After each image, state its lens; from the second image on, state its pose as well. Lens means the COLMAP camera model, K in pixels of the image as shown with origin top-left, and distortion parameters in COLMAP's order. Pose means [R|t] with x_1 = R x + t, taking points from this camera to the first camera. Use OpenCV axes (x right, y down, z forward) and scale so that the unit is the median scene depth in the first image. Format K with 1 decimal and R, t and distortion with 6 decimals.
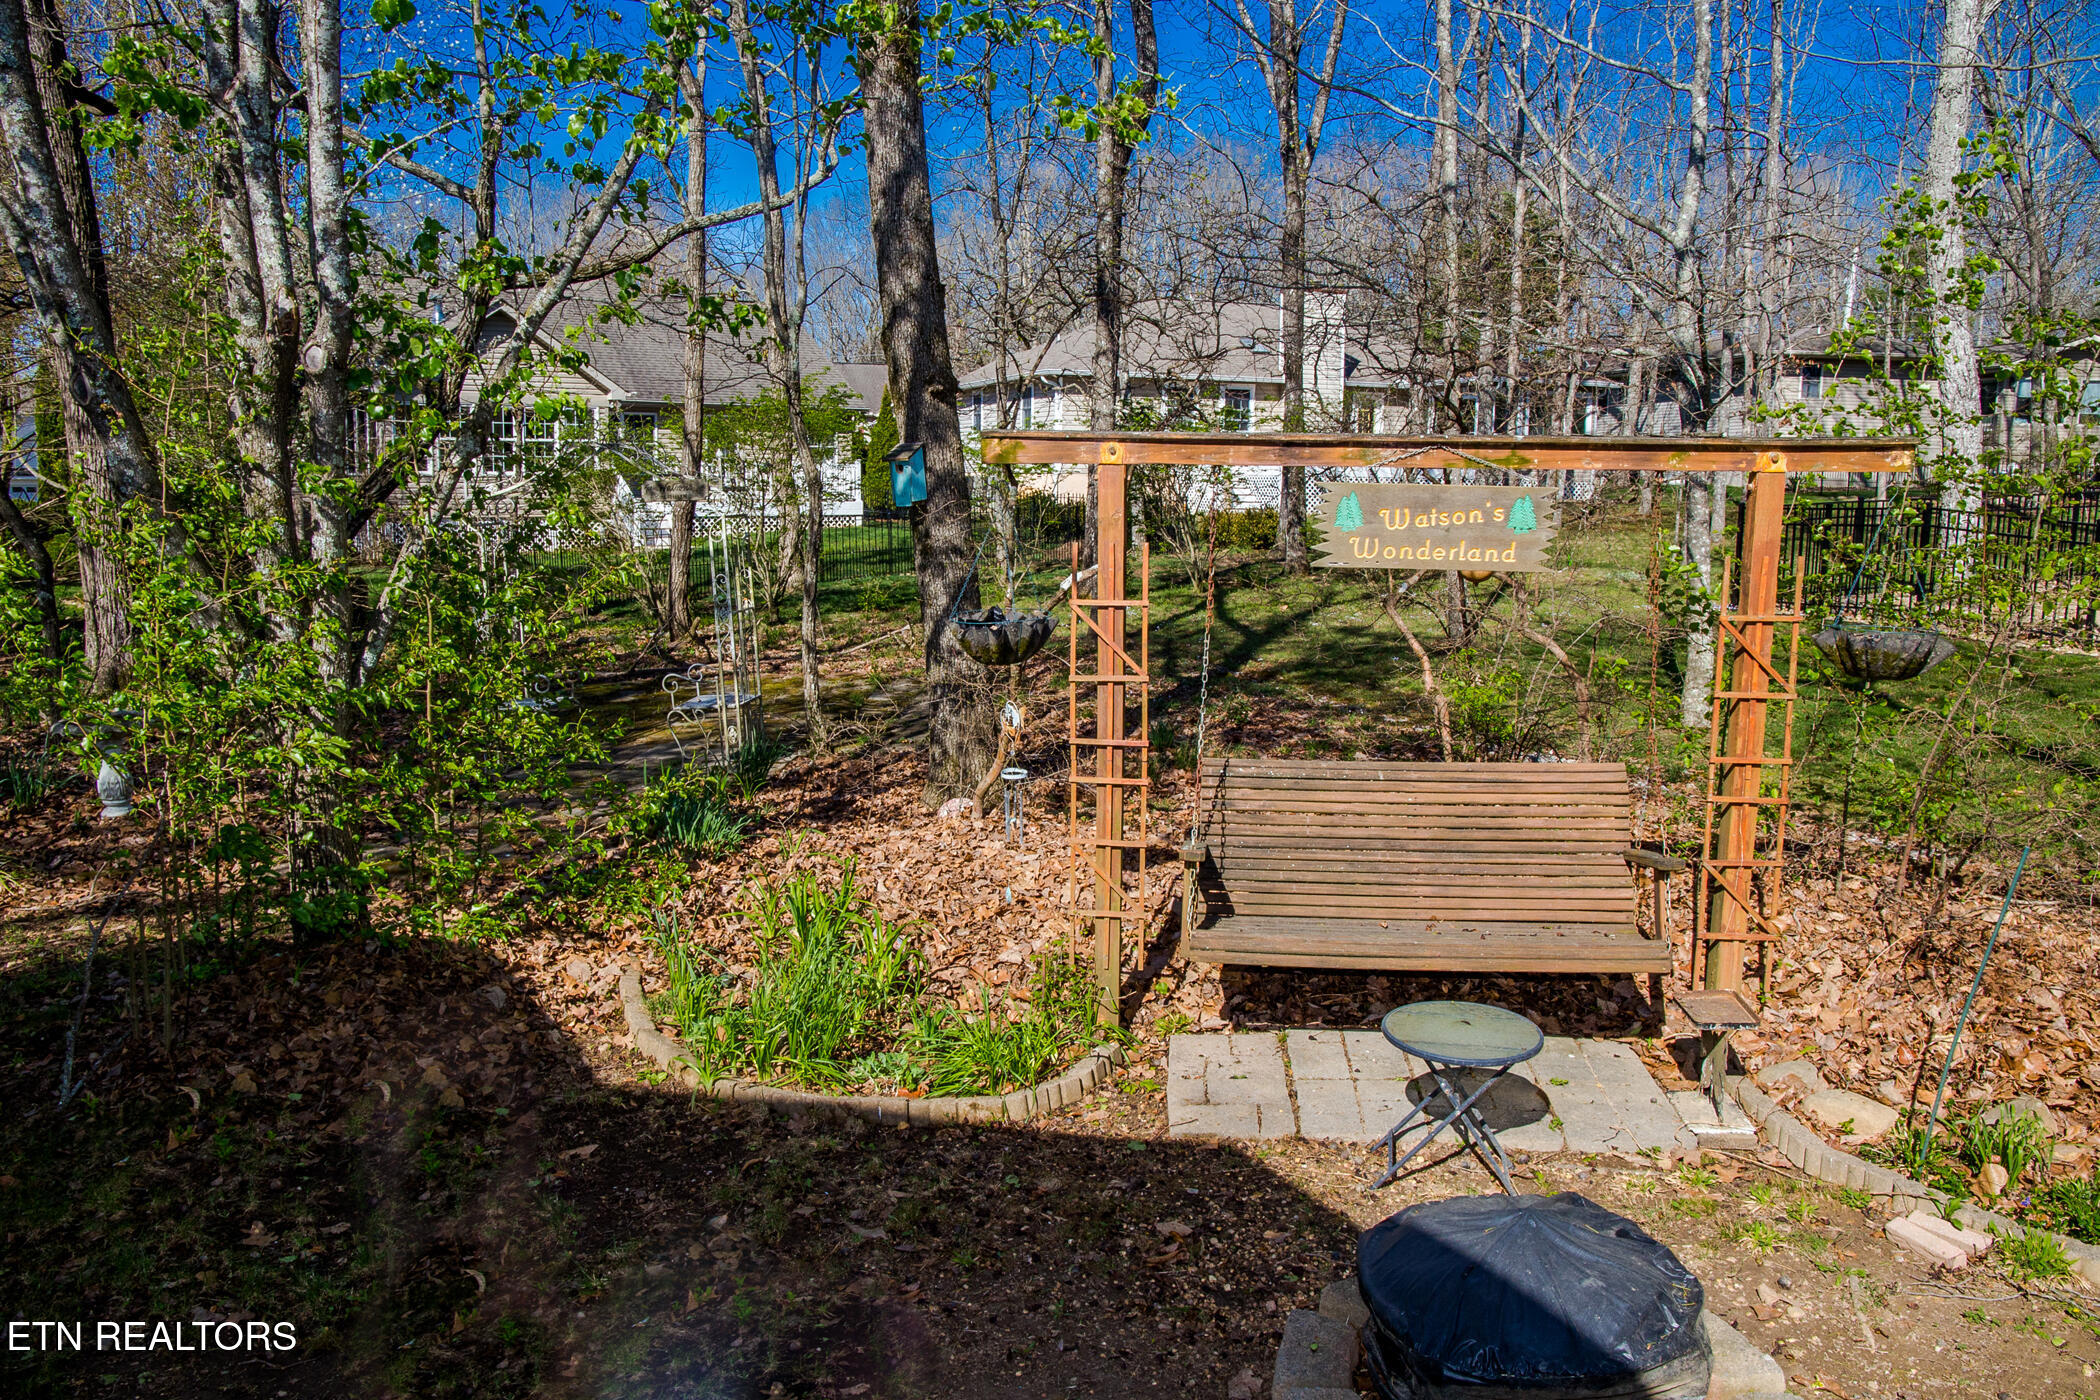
lens RADIAL K [[1465.4, 0, 1014.7], [0, 1465.4, 706.3], [0, 0, 1]] dist [-0.132025, 0.103799]
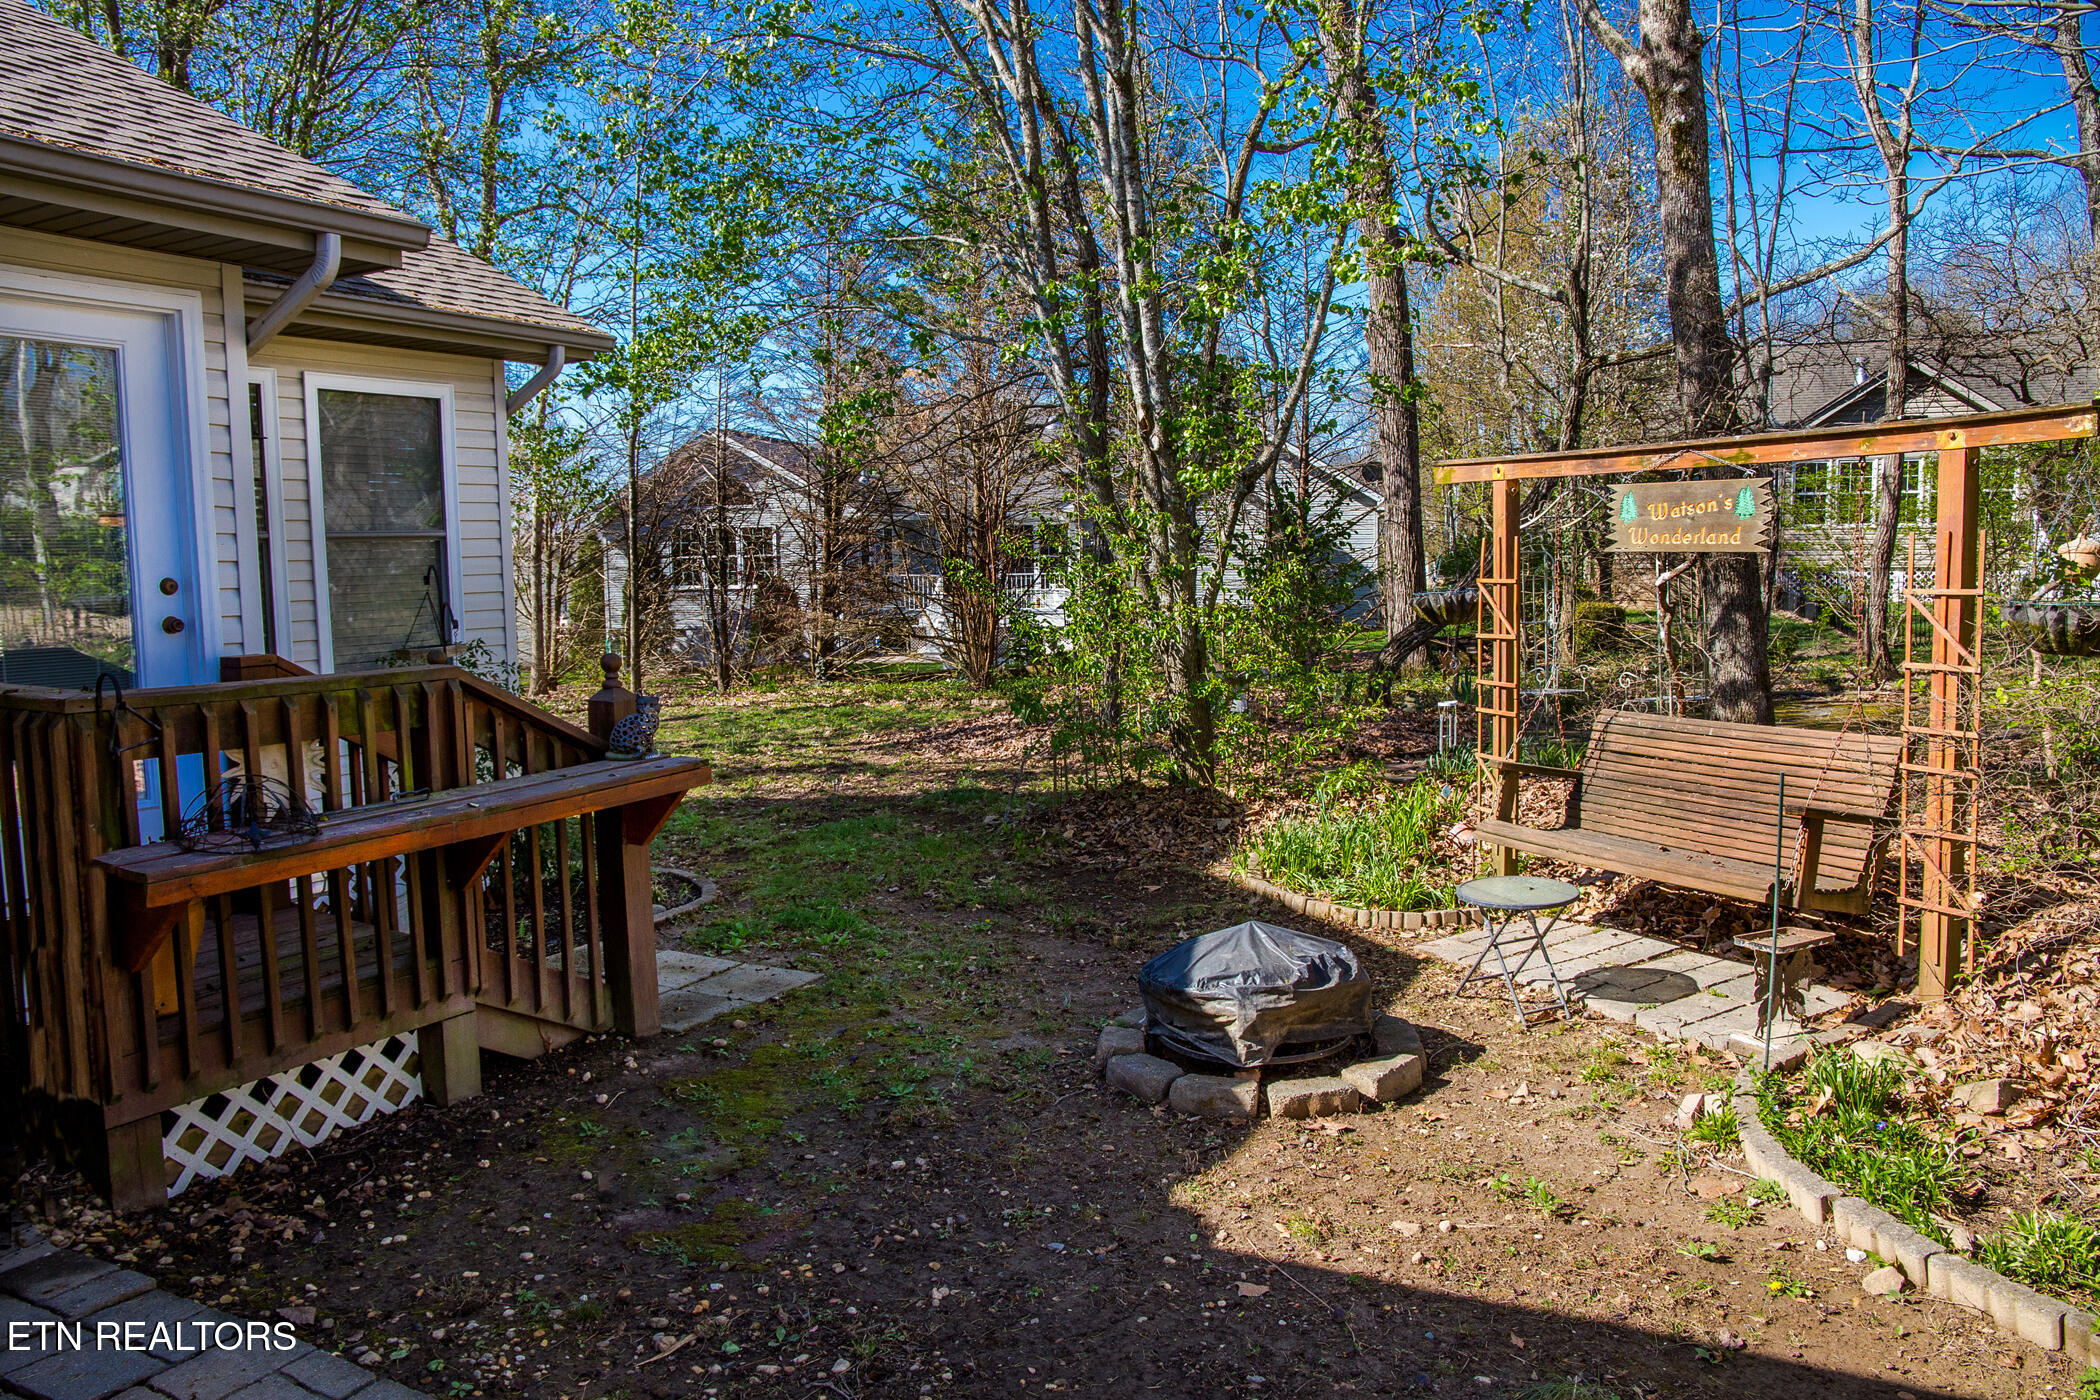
lens RADIAL K [[1491.7, 0, 1020.8], [0, 1491.7, 717.1], [0, 0, 1]] dist [-0.133694, 0.104987]
pose [[0.497022, 0.077280, -0.864290, 1.049911], [-0.072585, 0.996238, 0.047337, 0.022764], [0.864697, 0.039207, 0.500762, -0.067026]]
